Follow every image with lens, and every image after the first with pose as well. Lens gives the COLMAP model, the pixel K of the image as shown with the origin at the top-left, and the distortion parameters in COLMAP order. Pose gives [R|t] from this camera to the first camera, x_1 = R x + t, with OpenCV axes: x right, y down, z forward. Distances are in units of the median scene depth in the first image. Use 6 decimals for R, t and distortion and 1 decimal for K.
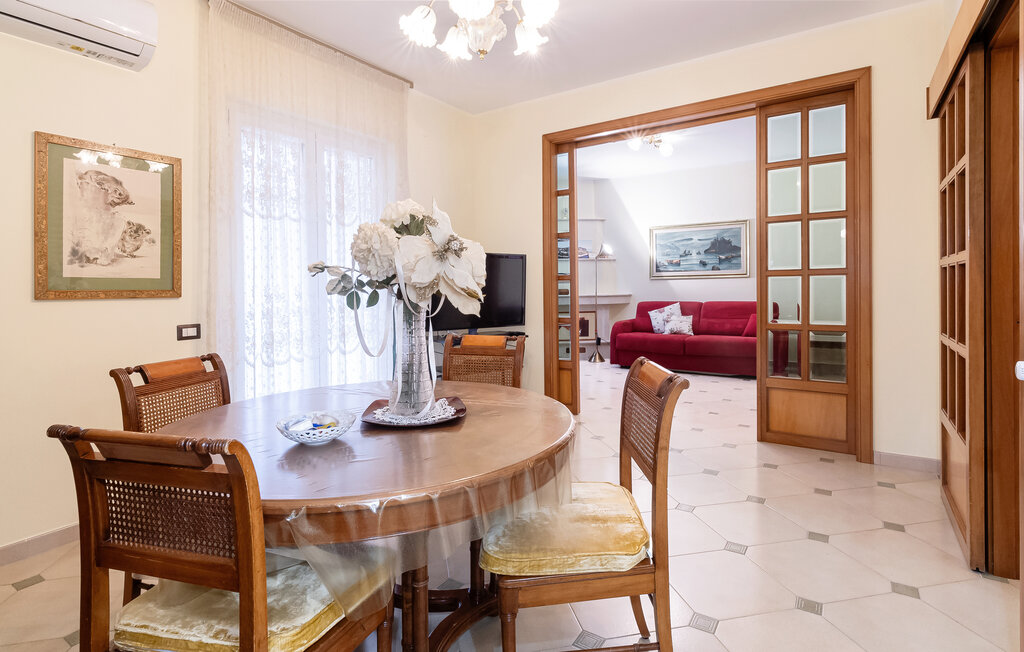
lens RADIAL K [[521.2, 0, 506.7], [0, 521.2, 289.5], [0, 0, 1]] dist [0.000489, -0.001489]
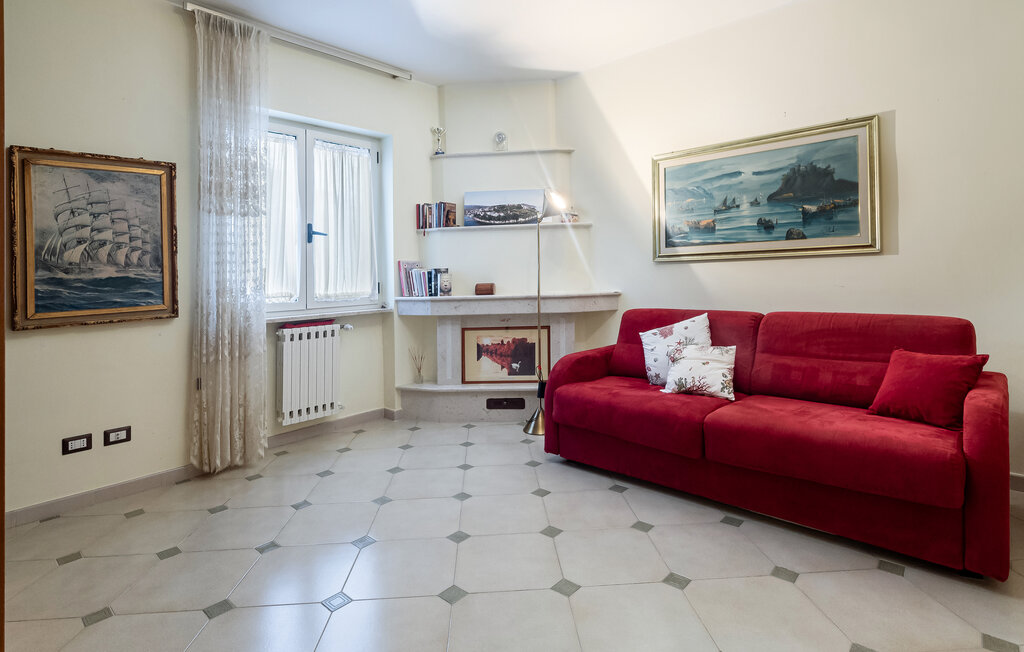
lens RADIAL K [[521.2, 0, 510.4], [0, 521.2, 267.7], [0, 0, 1]] dist [0.000489, -0.001489]
pose [[0.987791, -0.010698, -0.155415, 0.231907], [0.007856, 0.999791, -0.018891, -0.006762], [0.155584, 0.017440, 0.987669, 0.530111]]
